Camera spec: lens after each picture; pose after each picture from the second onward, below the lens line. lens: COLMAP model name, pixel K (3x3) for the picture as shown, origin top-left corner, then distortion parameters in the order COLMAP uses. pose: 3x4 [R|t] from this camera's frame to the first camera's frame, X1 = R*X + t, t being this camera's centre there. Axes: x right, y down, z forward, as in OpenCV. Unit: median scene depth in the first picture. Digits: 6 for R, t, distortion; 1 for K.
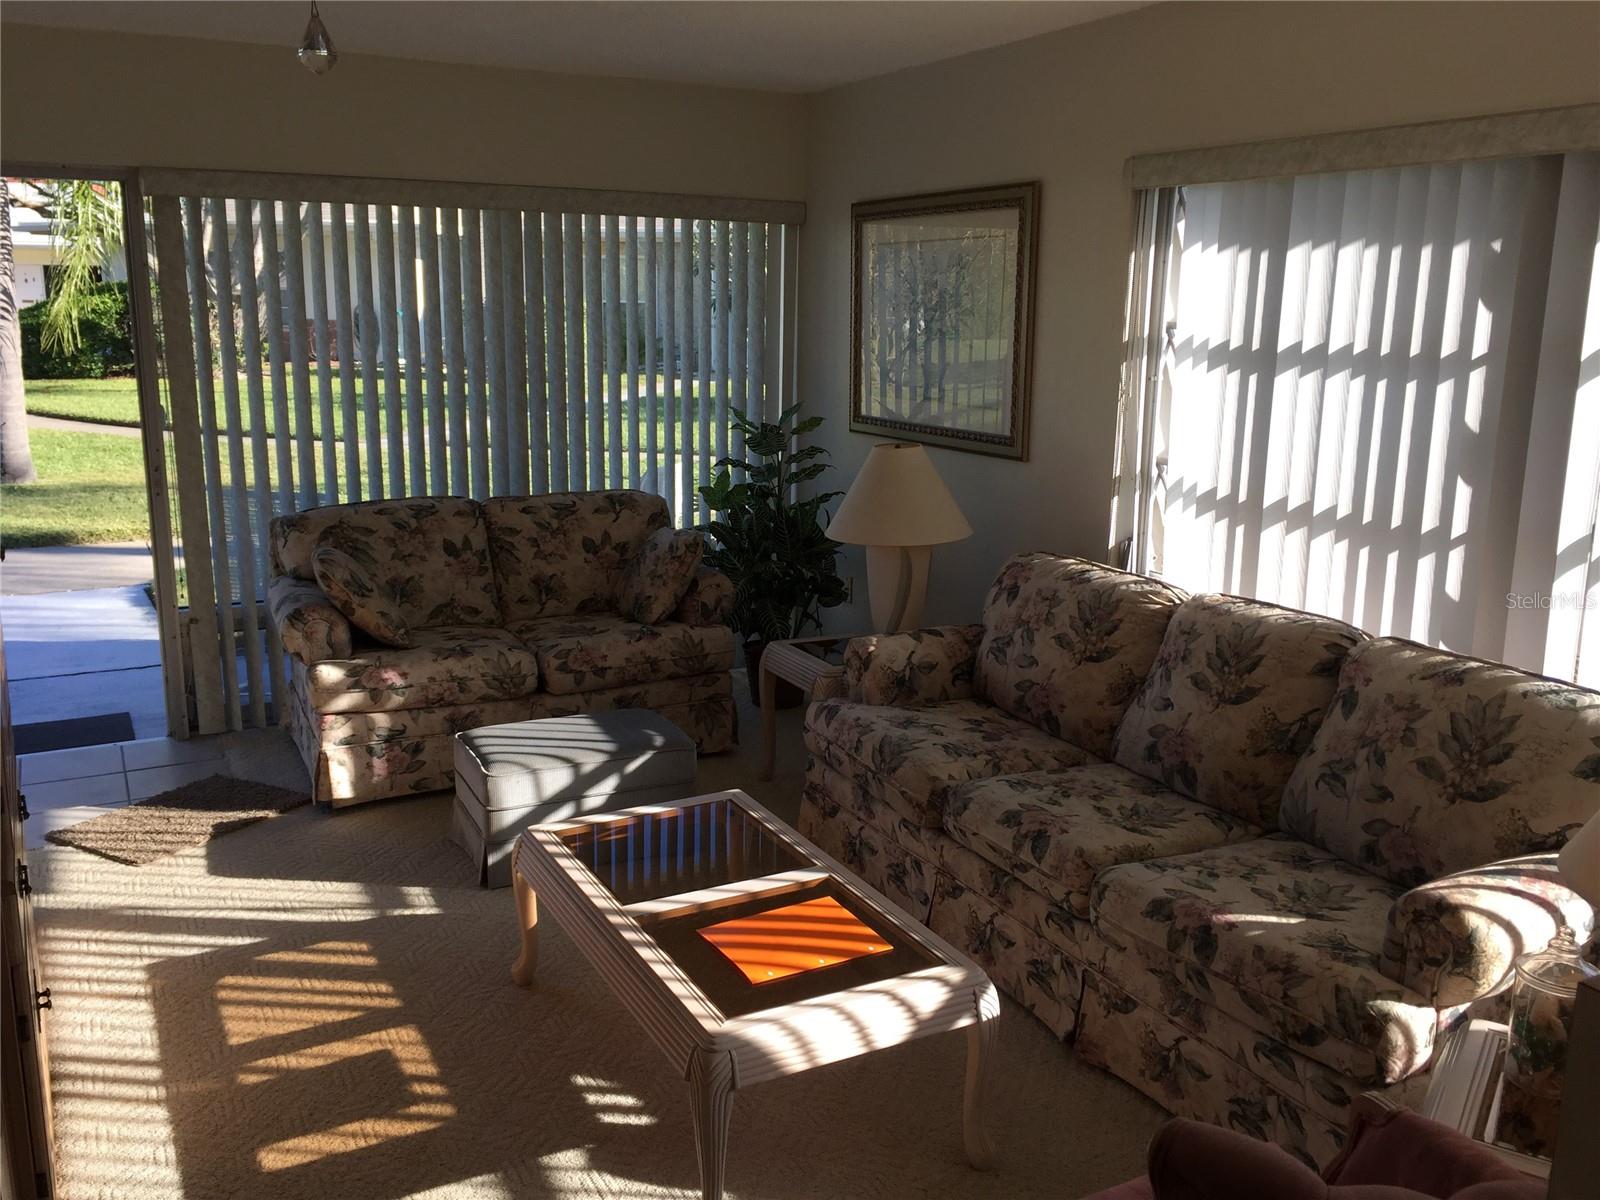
lens RADIAL K [[1364.7, 0, 800.0], [0, 1364.7, 600.0], [0, 0, 1]] dist [0.005011, 0.005927]
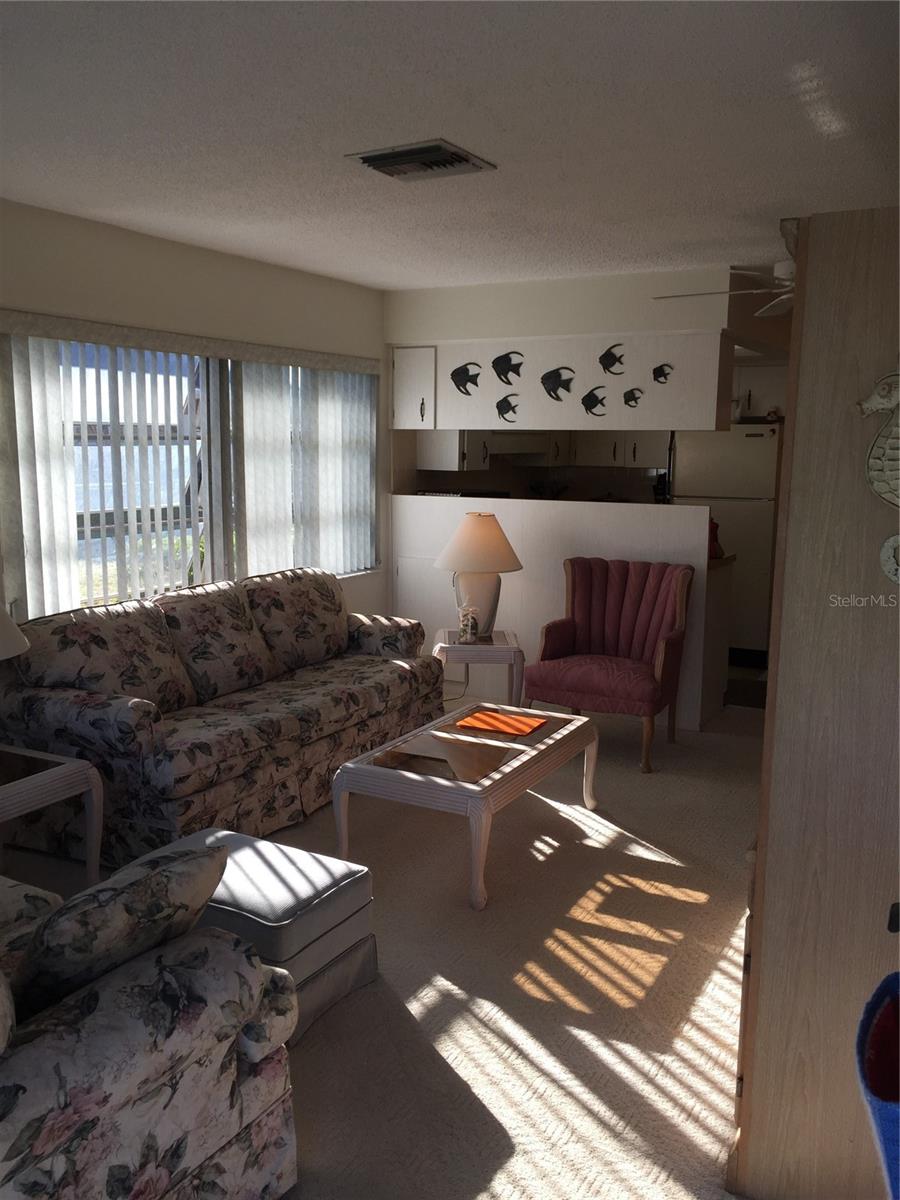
lens RADIAL K [[1008.9, 0, 450.0], [0, 1008.9, 600.0], [0, 0, 1]] dist [0.001865, 0.001868]
pose [[-0.545987, -0.151106, 0.824054, -1.074299], [0.164192, 0.945226, 0.282113, -0.341669], [-0.821547, 0.289333, -0.491271, 1.562344]]
